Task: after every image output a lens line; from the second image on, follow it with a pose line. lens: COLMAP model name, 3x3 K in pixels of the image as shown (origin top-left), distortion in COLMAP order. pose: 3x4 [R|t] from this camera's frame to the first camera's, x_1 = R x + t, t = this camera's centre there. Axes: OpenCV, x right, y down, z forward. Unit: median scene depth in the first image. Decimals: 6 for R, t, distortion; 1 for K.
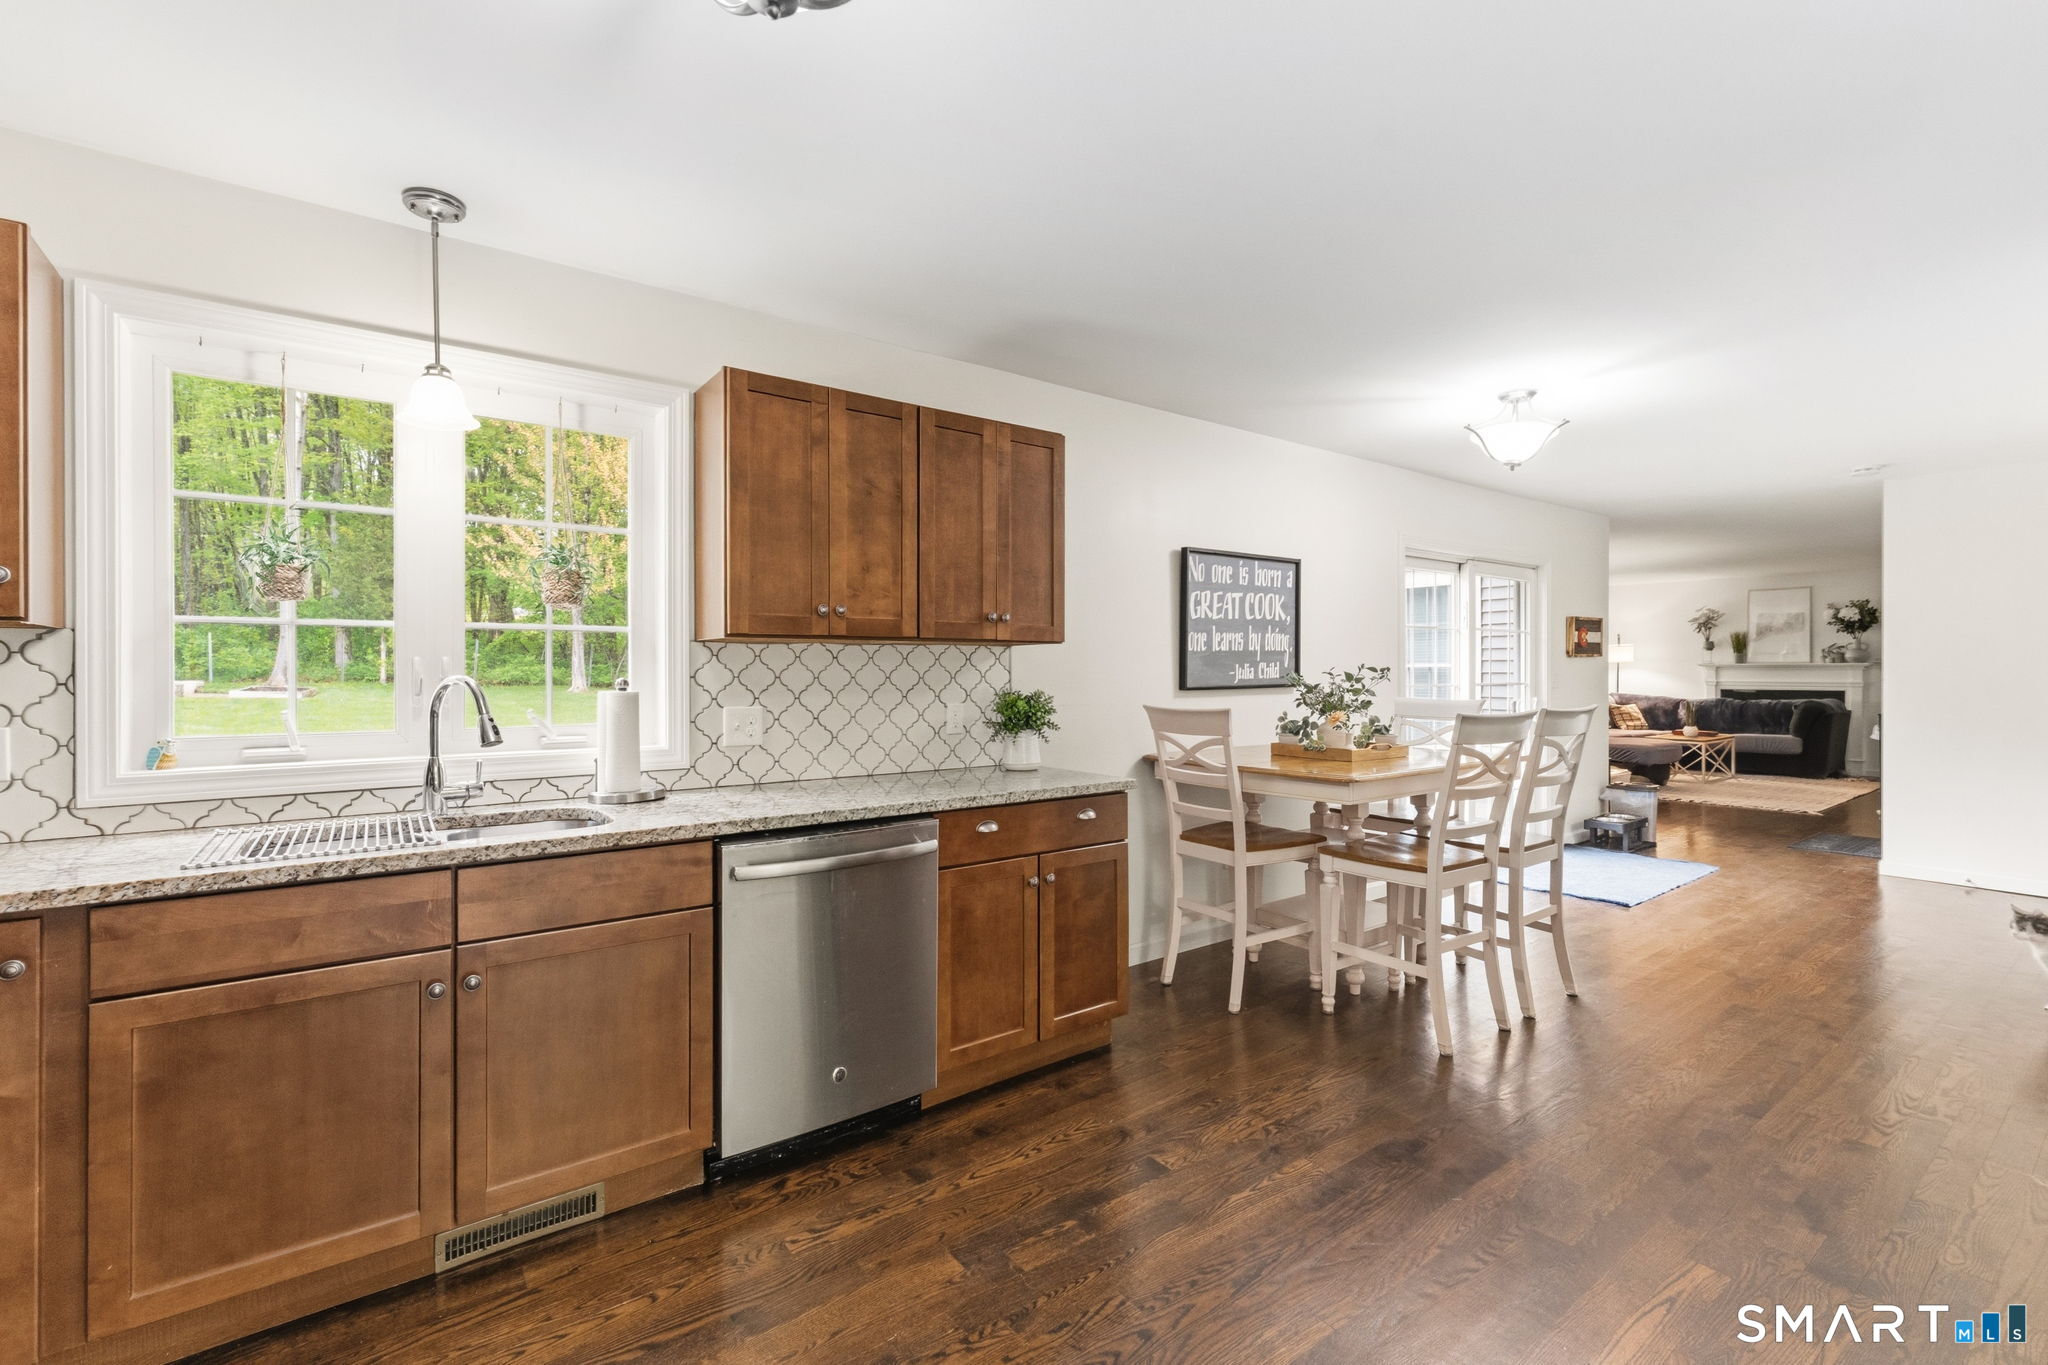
lens RADIAL K [[906.0, 0, 1036.3], [0, 906.0, 666.4], [0, 0, 1]] dist [0.000602, -0.001419]
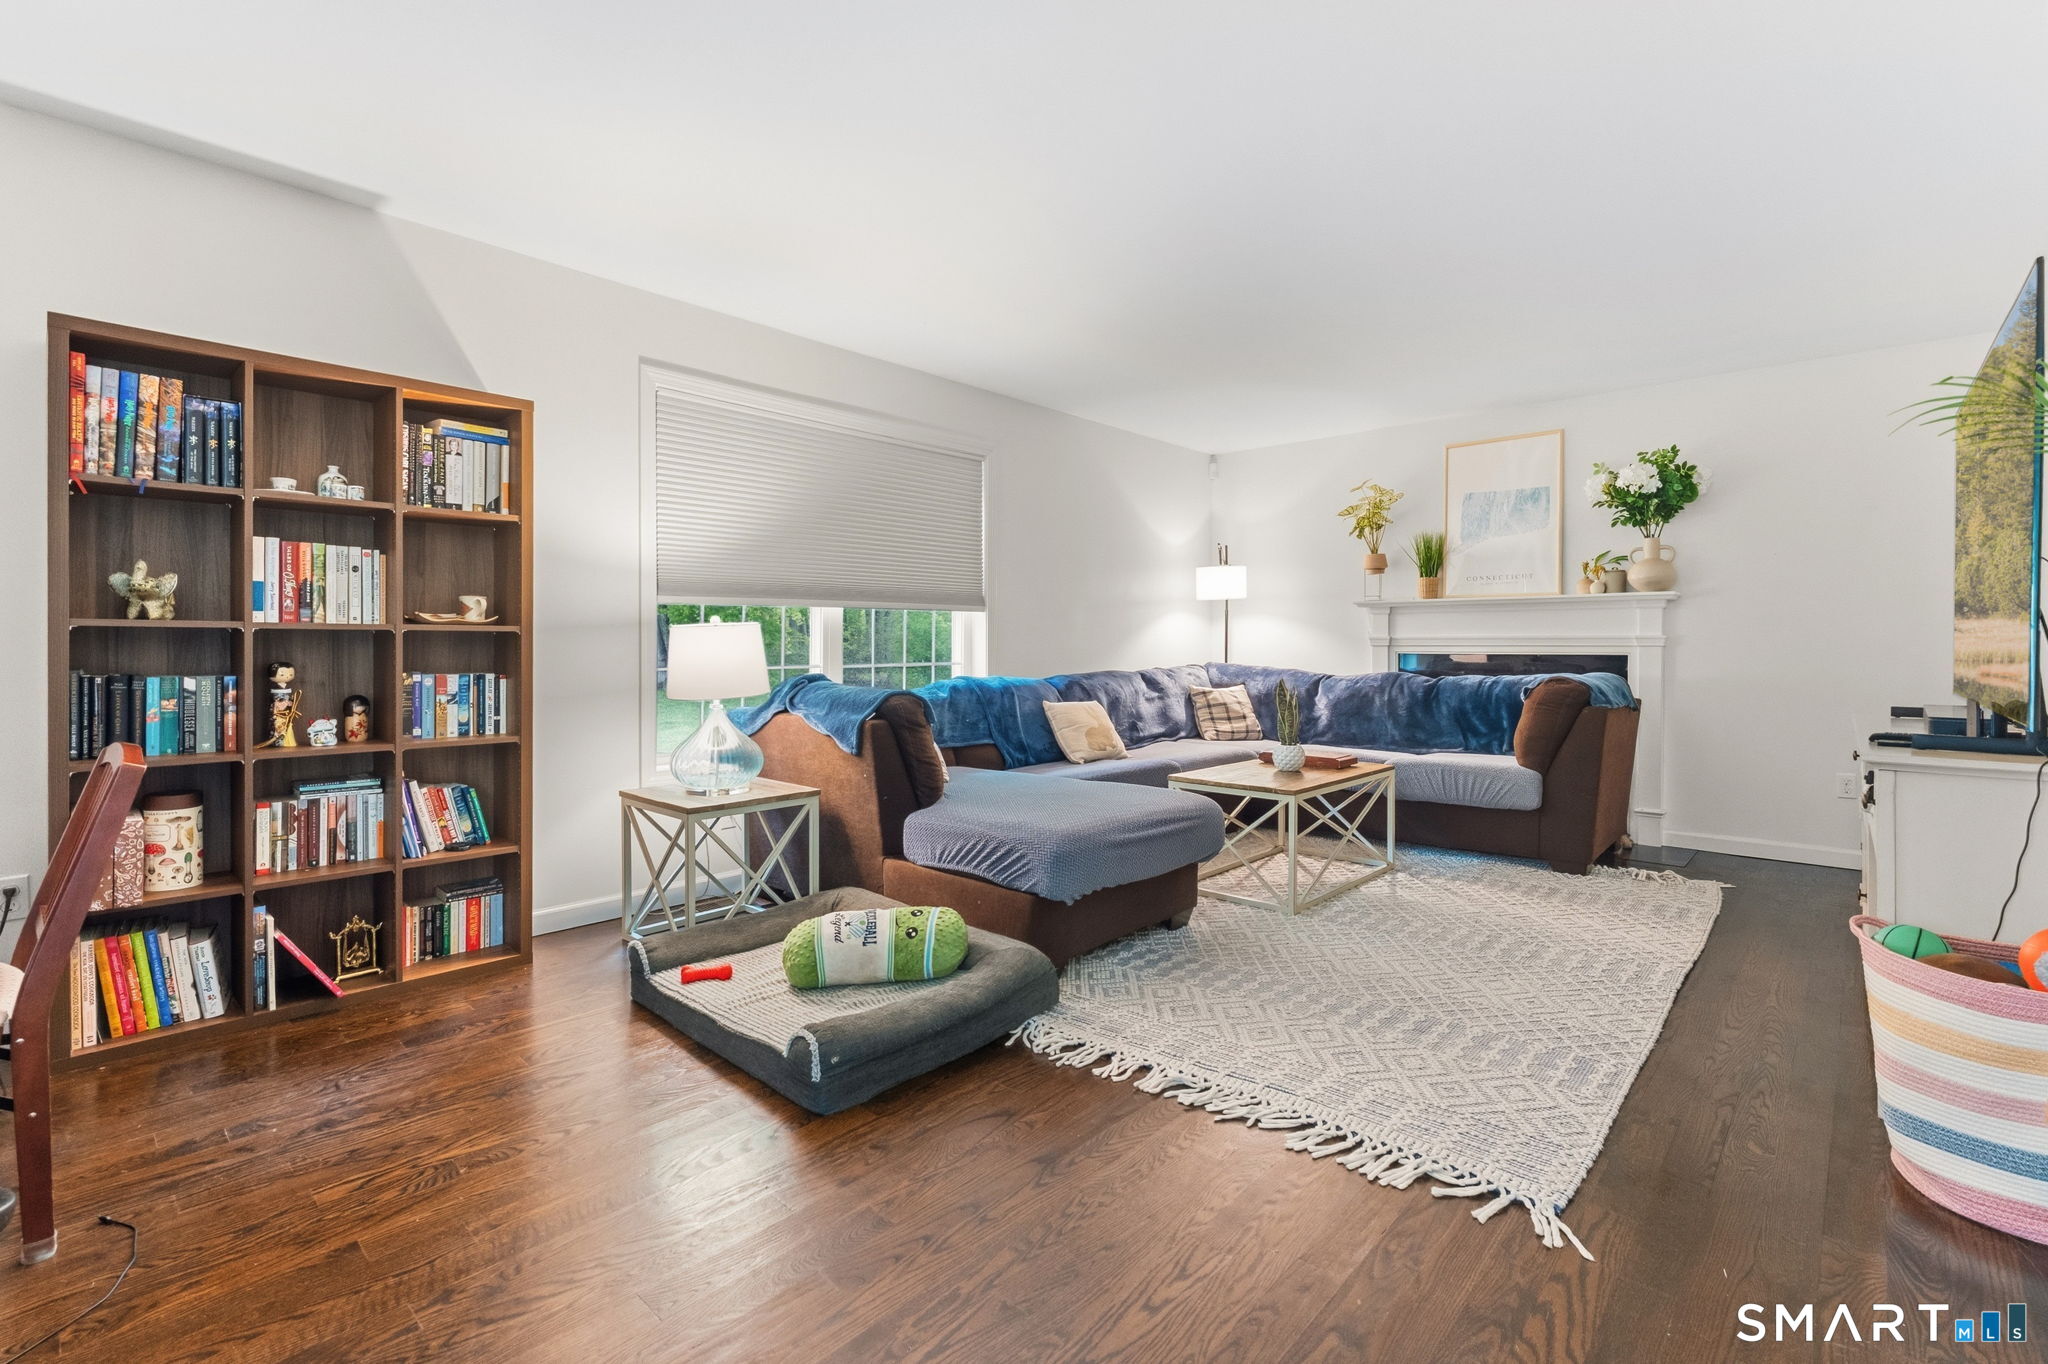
lens RADIAL K [[906.0, 0, 1032.7], [0, 906.0, 646.3], [0, 0, 1]] dist [0.000602, -0.001419]
pose [[0.986578, 0.002508, 0.163273, 1.207631], [-0.002107, 0.999994, -0.002628, 0.056368], [-0.163278, 0.002249, 0.986577, 1.383492]]
